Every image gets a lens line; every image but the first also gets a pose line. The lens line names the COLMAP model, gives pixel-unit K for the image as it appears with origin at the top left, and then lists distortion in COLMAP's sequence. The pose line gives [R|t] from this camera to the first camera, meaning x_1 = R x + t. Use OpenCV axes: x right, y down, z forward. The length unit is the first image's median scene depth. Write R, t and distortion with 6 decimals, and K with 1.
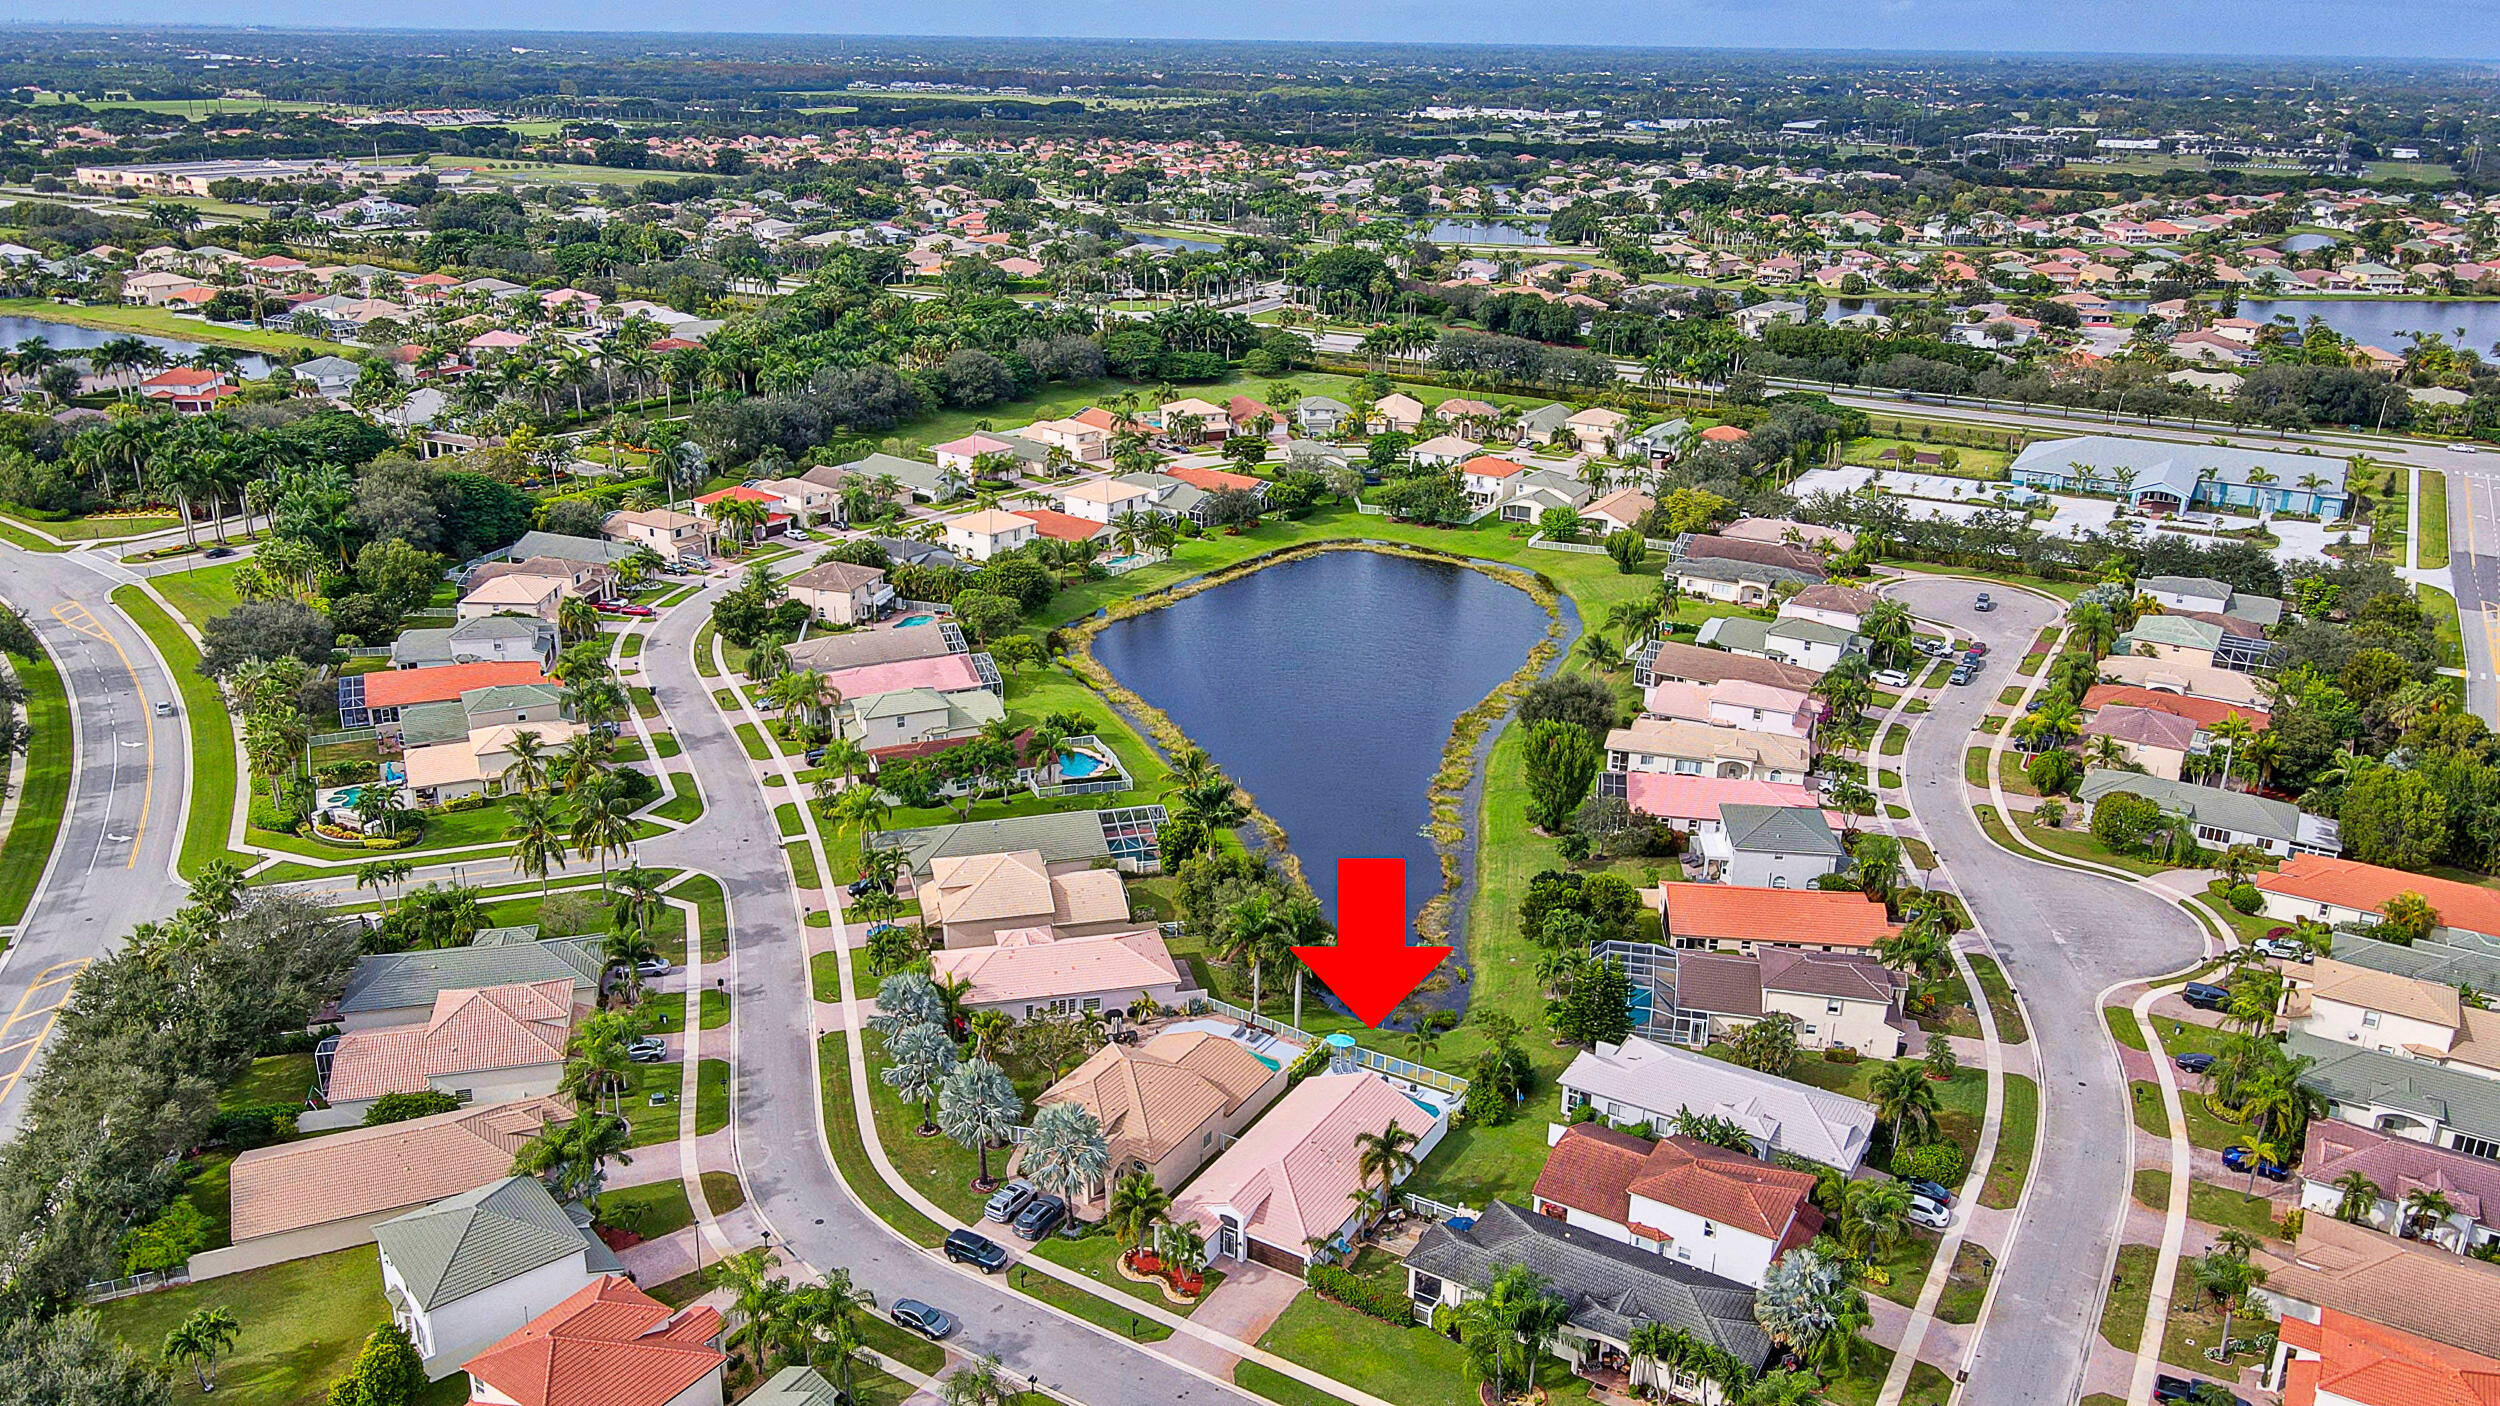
lens RADIAL K [[1859.8, 0, 1250.0], [0, 1859.8, 703.0], [0, 0, 1]] dist [-0.024777, 0.050560]
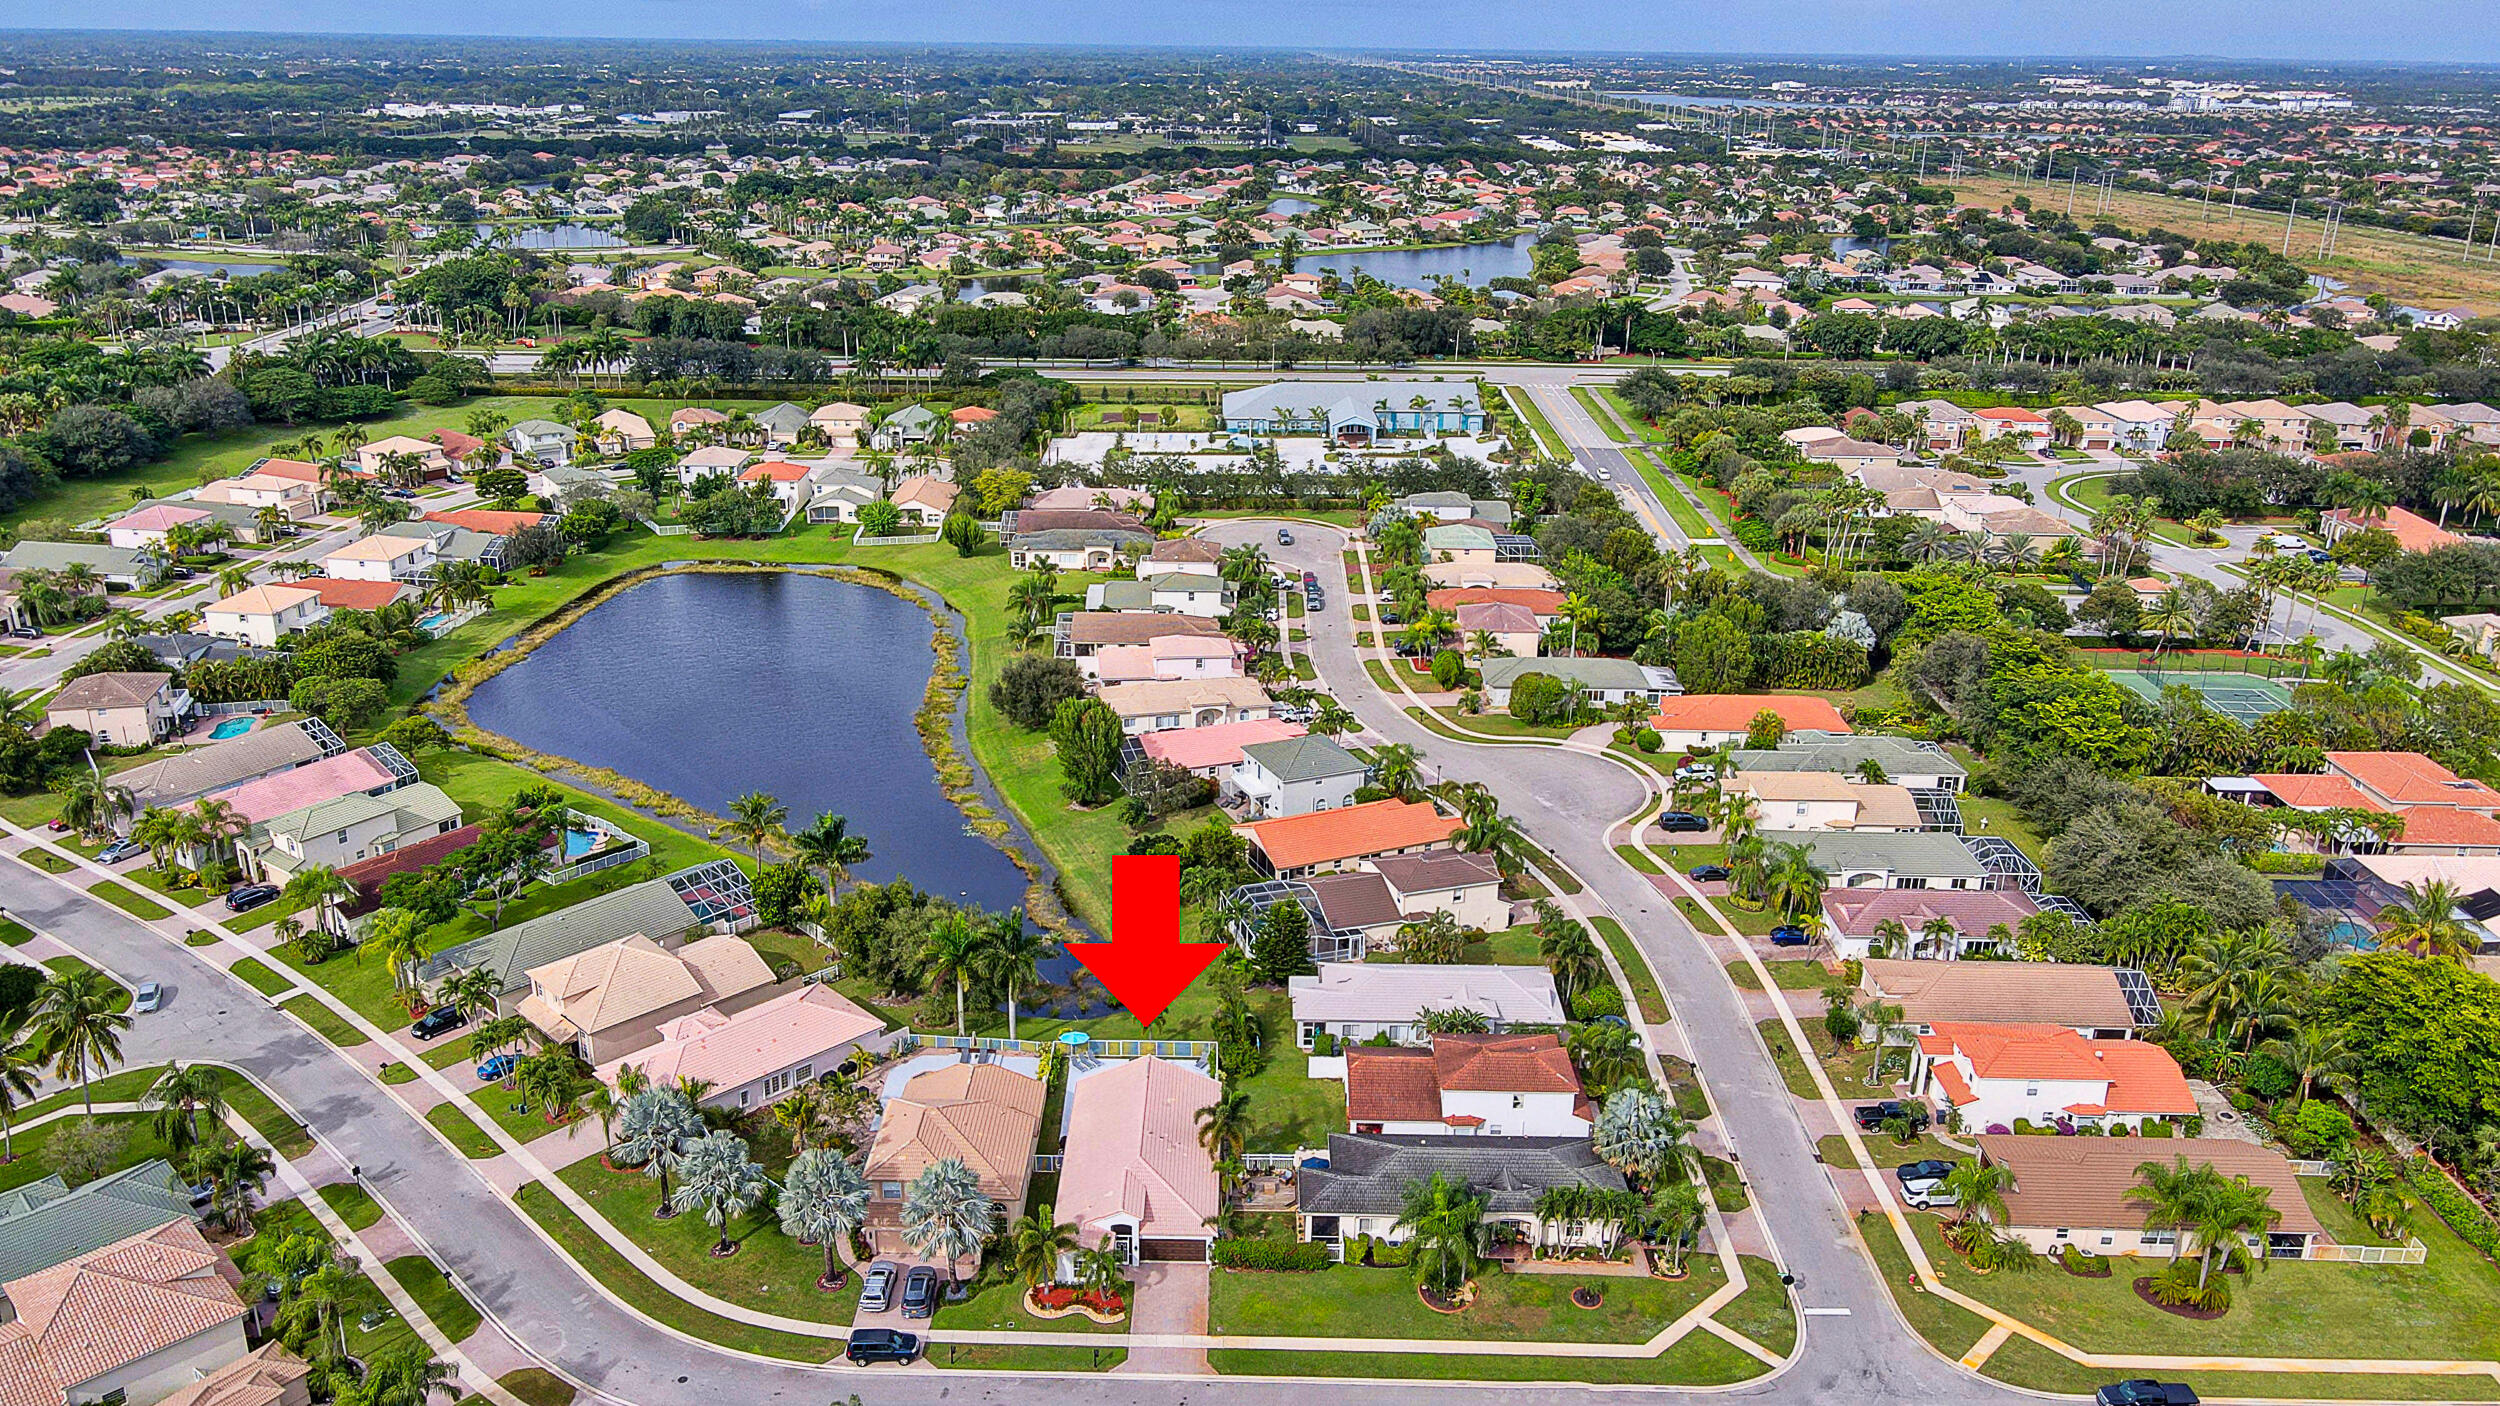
lens RADIAL K [[1836.8, 0, 1250.0], [0, 1836.8, 703.0], [0, 0, 1]] dist [-0.007768, 0.054580]
pose [[0.861751, -0.176259, 0.475729, -0.177935], [0.172788, 0.983615, 0.051439, -0.017694], [-0.477001, 0.037873, 0.878086, 0.044733]]
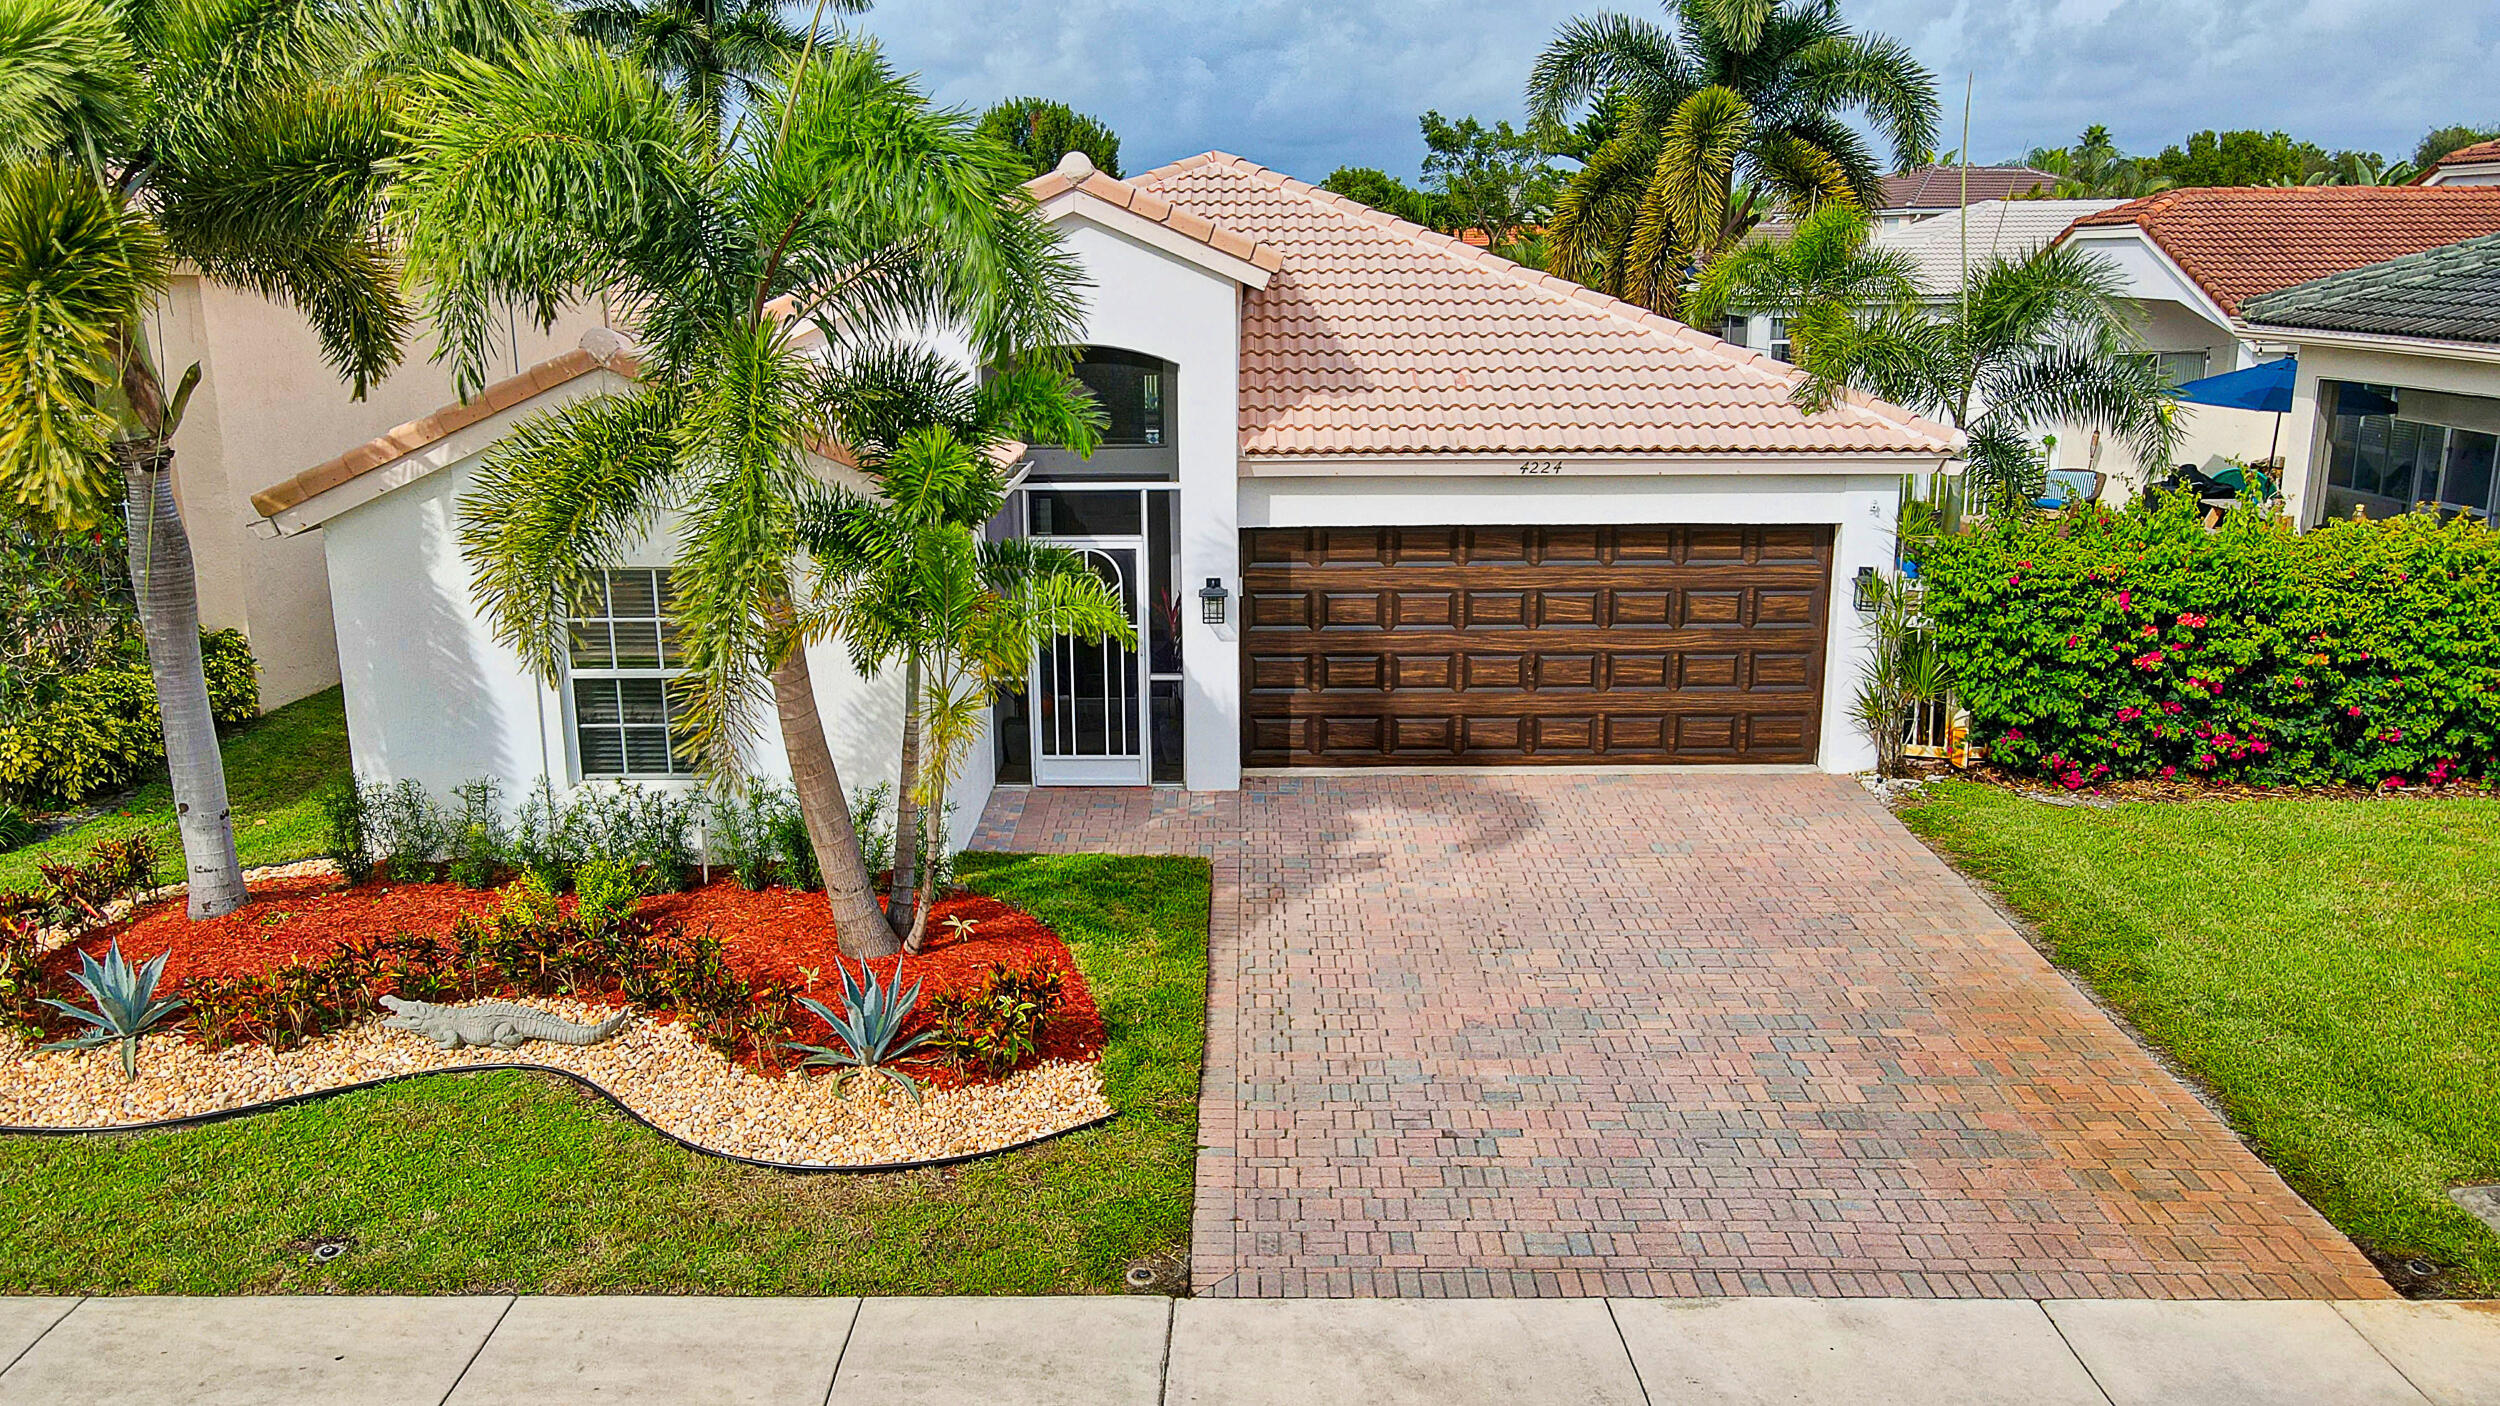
lens RADIAL K [[1859.8, 0, 1250.0], [0, 1859.8, 703.0], [0, 0, 1]] dist [-0.024777, 0.050560]
pose [[0.858426, -0.142684, 0.492692, -0.027916], [0.189382, 0.980829, -0.045915, 0.145549], [-0.476695, 0.132722, 0.868992, 0.434768]]
